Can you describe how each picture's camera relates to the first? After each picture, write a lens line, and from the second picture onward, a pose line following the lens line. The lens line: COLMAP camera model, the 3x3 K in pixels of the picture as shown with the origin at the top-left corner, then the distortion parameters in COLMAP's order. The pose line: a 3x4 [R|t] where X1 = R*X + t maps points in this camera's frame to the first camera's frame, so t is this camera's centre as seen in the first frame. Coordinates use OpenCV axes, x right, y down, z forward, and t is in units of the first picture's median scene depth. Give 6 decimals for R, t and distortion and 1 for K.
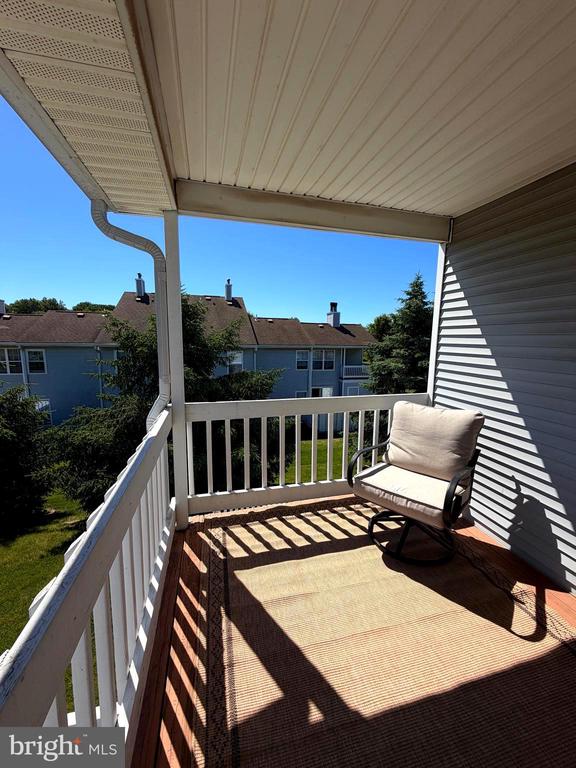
lens RADIAL K [[305.7, 0, 288.4], [0, 305.7, 381.5], [0, 0, 1]] dist [-0.000098, -0.000502]
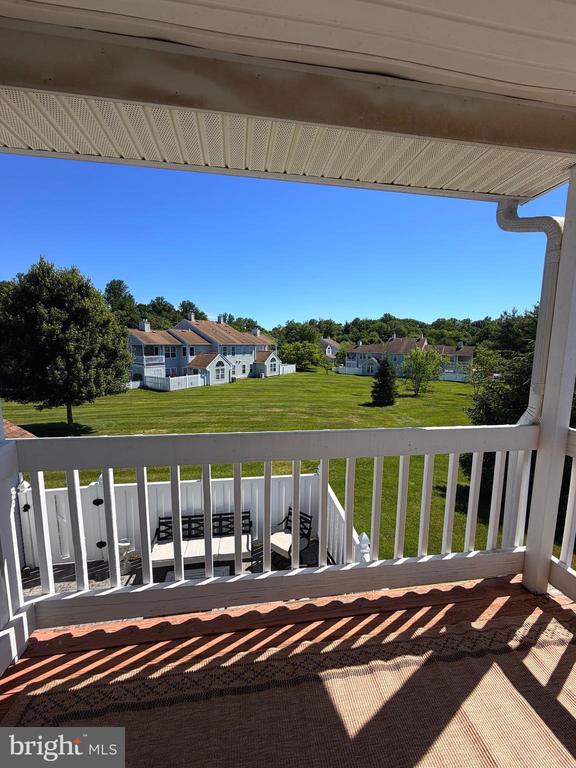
lens RADIAL K [[305.7, 0, 288.1], [0, 305.7, 382.9], [0, 0, 1]] dist [-0.000098, -0.000502]
pose [[-0.094356, 0.115779, -0.988783, 0.449156], [-0.147667, 0.980600, 0.128913, -0.030778], [0.984526, 0.158174, -0.075429, 0.440039]]
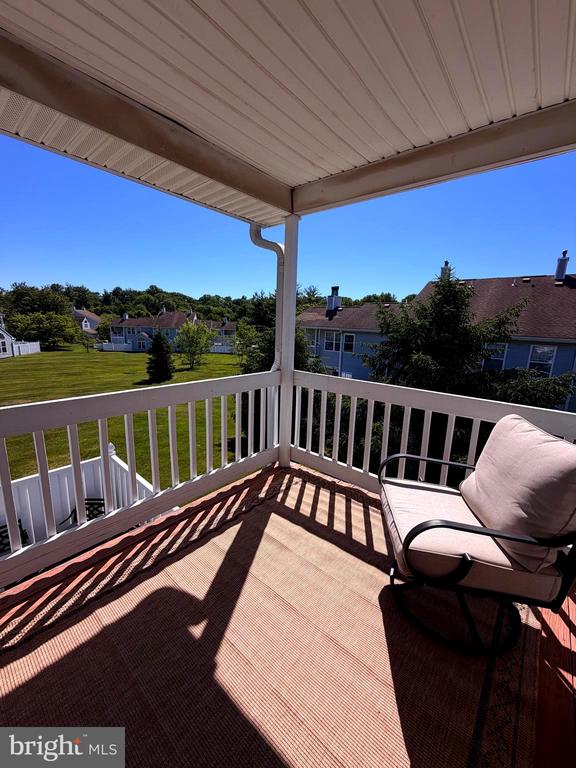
lens RADIAL K [[305.7, 0, 288.5], [0, 305.7, 382.3], [0, 0, 1]] dist [-0.000098, -0.000502]
pose [[0.578601, 0.163542, -0.799046, 0.722368], [-0.135913, 0.985326, 0.103251, -0.007584], [0.804206, 0.048860, 0.592338, 0.272151]]
